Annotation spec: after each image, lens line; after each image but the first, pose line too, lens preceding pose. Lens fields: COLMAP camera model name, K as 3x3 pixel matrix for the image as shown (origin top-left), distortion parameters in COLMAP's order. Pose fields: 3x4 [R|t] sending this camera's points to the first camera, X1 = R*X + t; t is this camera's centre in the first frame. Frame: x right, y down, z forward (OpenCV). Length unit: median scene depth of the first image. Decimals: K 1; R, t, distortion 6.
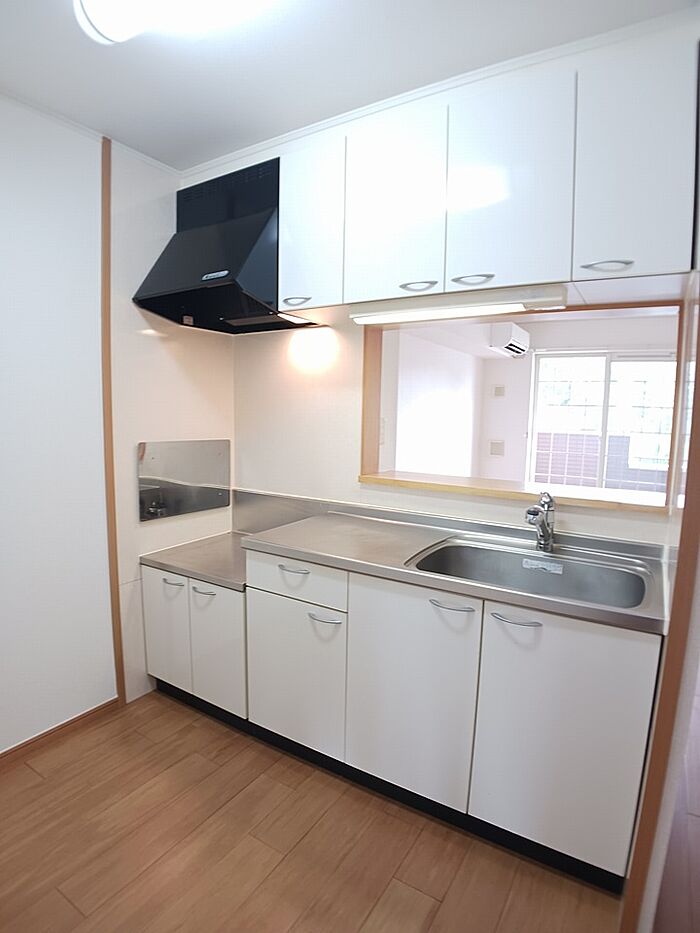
lens RADIAL K [[502.8, 0, 350.0], [0, 502.8, 466.5], [0, 0, 1]] dist [-0.092712, -0.000305]
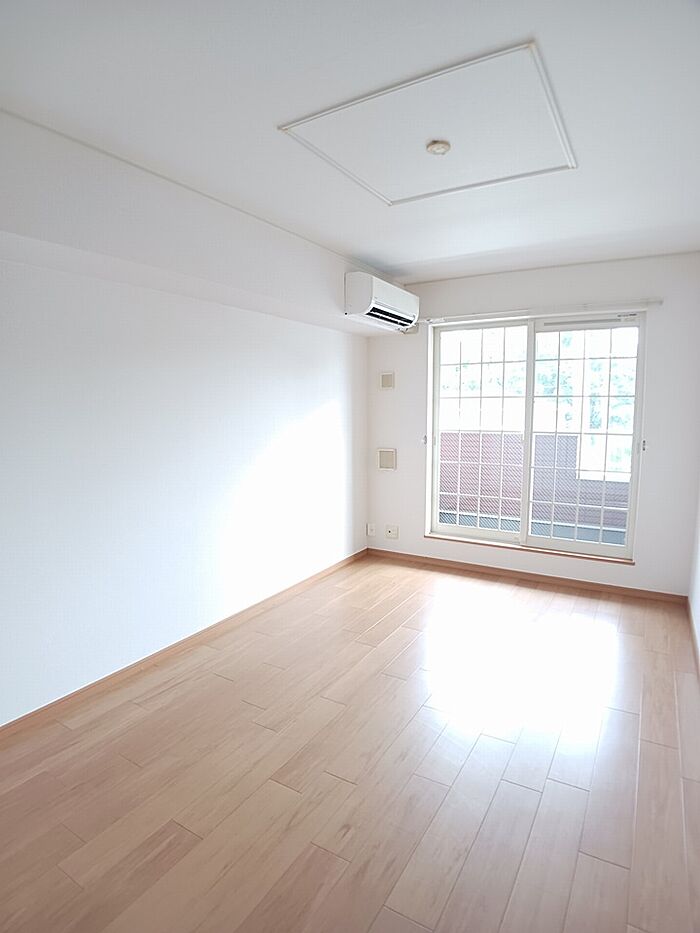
lens RADIAL K [[502.8, 0, 350.0], [0, 502.8, 466.5], [0, 0, 1]] dist [-0.092712, -0.000305]
pose [[0.999655, -0.026055, 0.003413, 0.254028], [0.026042, 0.999654, 0.003678, -0.031833], [-0.003508, -0.003588, 0.999987, 0.285349]]
